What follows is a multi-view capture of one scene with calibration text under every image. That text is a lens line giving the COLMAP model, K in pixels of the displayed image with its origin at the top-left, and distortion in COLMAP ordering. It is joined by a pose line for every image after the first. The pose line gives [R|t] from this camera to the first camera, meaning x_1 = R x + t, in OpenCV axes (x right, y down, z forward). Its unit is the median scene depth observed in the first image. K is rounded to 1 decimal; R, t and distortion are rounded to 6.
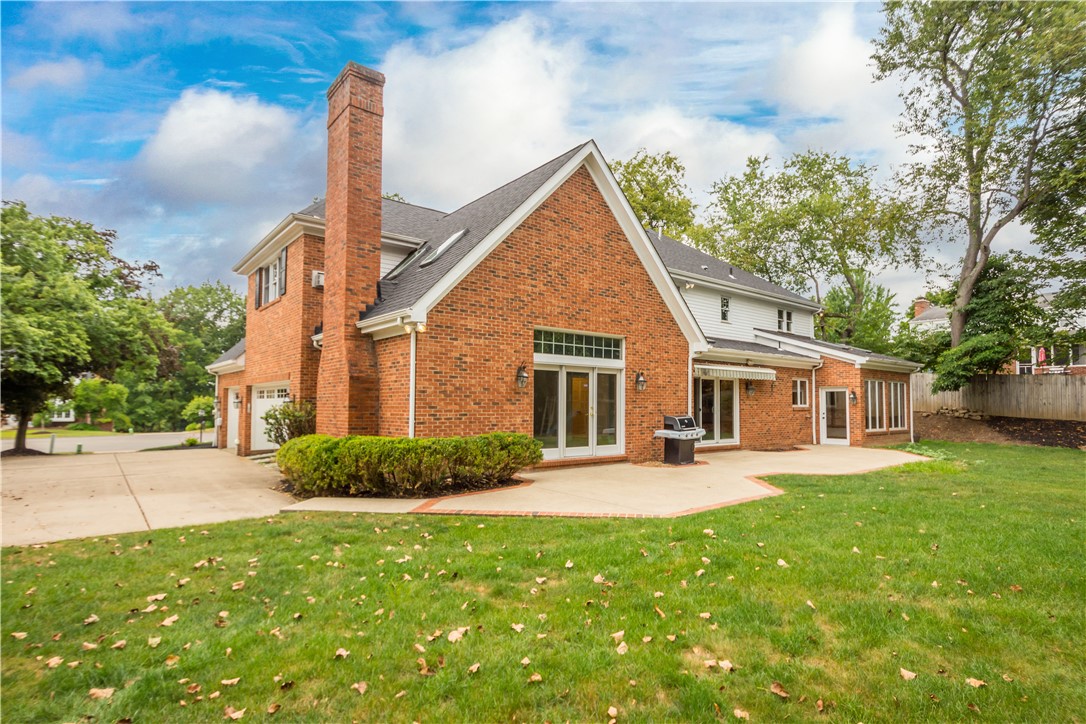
lens RADIAL K [[562.3, 0, 536.7], [0, 562.3, 381.3], [0, 0, 1]] dist [0.000975, -0.000964]
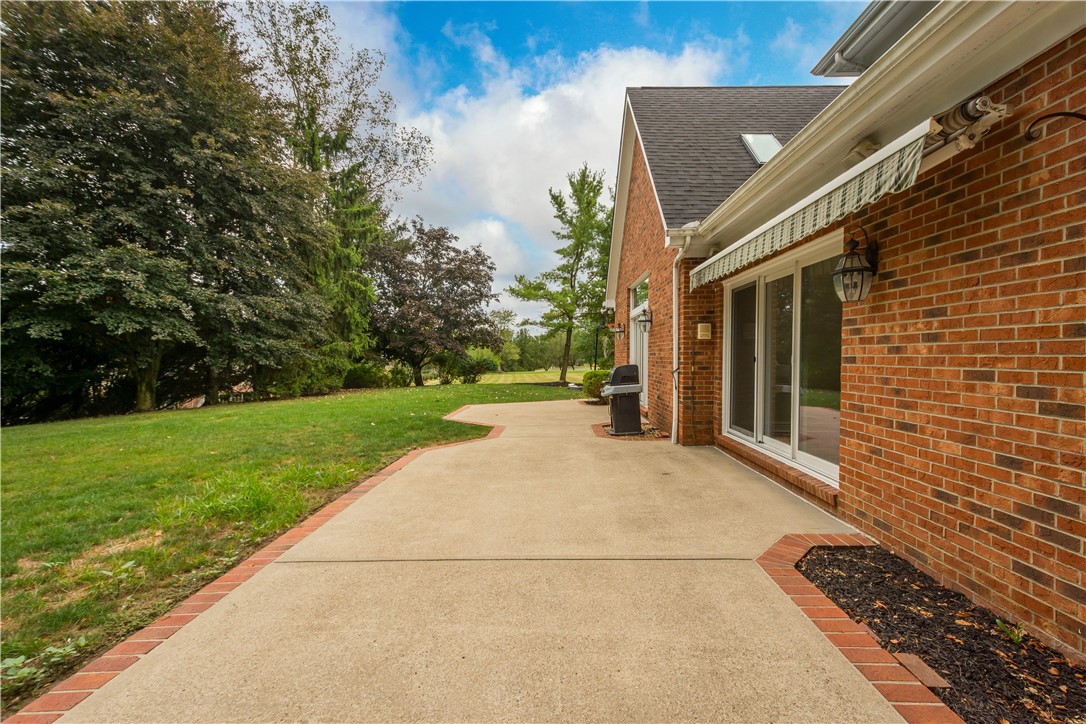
lens RADIAL K [[477.9, 0, 544.4], [0, 477.9, 367.4], [0, 0, 1]] dist [0.005758, -0.000101]
pose [[-0.647266, 0.010768, -0.762188, 0.547767], [0.023525, 0.999706, -0.005854, 0.045519], [0.761901, -0.021719, -0.647329, 0.920401]]
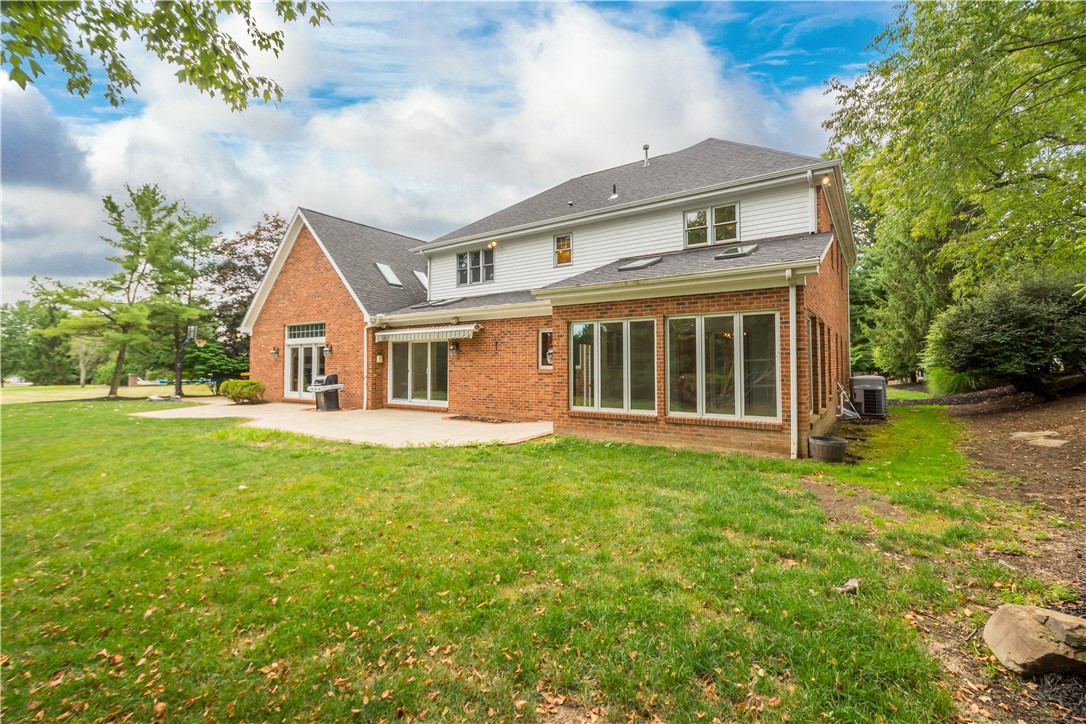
lens RADIAL K [[477.9, 0, 543.2], [0, 477.9, 357.1], [0, 0, 1]] dist [0.005758, -0.000101]
pose [[0.286295, -0.025006, -0.957815, 1.054586], [0.039508, 0.999117, -0.014276, 0.039113], [0.957327, -0.033754, 0.287030, 0.817274]]
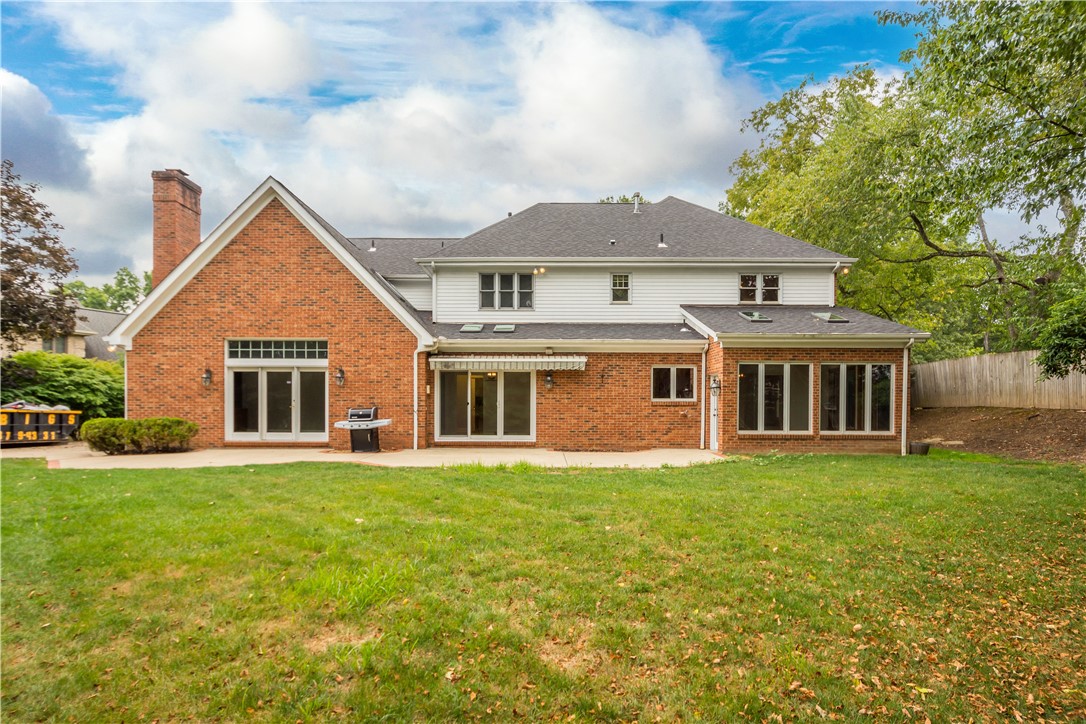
lens RADIAL K [[589.8, 0, 540.6], [0, 589.8, 422.8], [0, 0, 1]] dist [-0.000434, 0.000128]
pose [[0.774786, 0.011197, -0.632125, 0.861787], [0.026515, 0.998388, 0.050184, 0.029571], [0.631668, -0.055643, 0.773240, 0.235307]]
